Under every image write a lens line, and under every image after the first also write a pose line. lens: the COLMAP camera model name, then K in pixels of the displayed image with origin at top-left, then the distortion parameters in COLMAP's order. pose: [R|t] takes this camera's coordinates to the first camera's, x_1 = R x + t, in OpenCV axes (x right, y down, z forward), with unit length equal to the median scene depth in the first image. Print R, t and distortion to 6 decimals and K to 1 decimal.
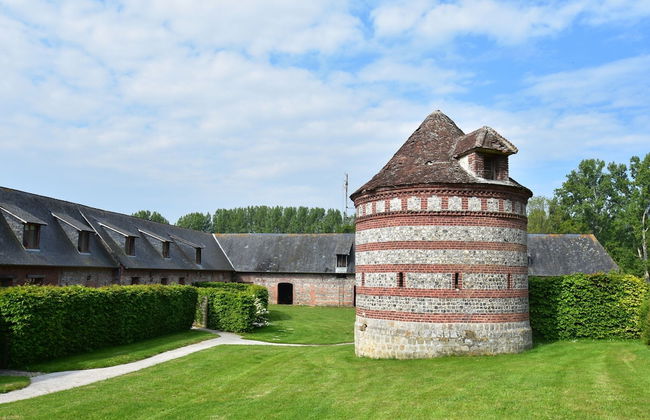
lens RADIAL K [[542.6, 0, 323.6], [0, 542.6, 213.9], [0, 0, 1]] dist [-0.065502, 0.030664]
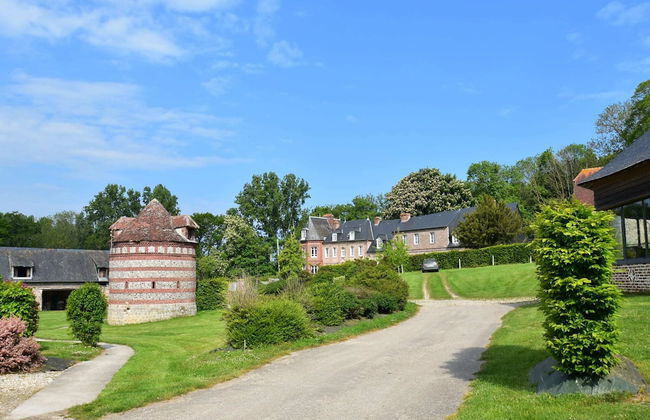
lens RADIAL K [[542.1, 0, 323.7], [0, 542.1, 213.2], [0, 0, 1]] dist [-0.018886, -0.010285]
pose [[0.594804, 0.074513, 0.800410, -0.677198], [-0.073108, 0.996583, -0.038447, -0.073094], [-0.800539, -0.035648, 0.598219, -0.461426]]
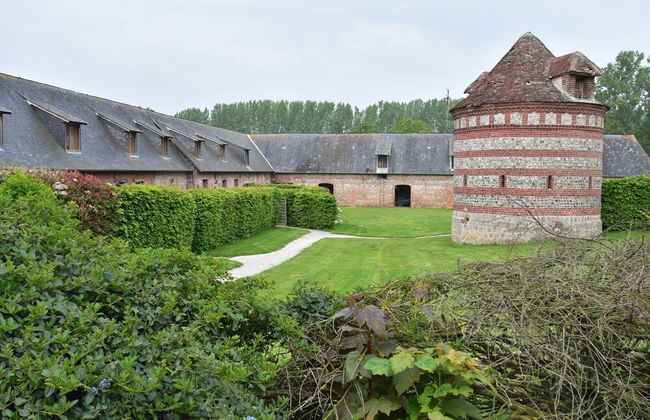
lens RADIAL K [[603.6, 0, 315.8], [0, 603.6, 217.7], [0, 0, 1]] dist [-0.054262, 0.000000]
pose [[0.999975, -0.006033, 0.003815, -0.162498], [0.005229, 0.982958, 0.183755, -0.028036], [-0.004859, -0.183731, 0.982965, -0.198556]]
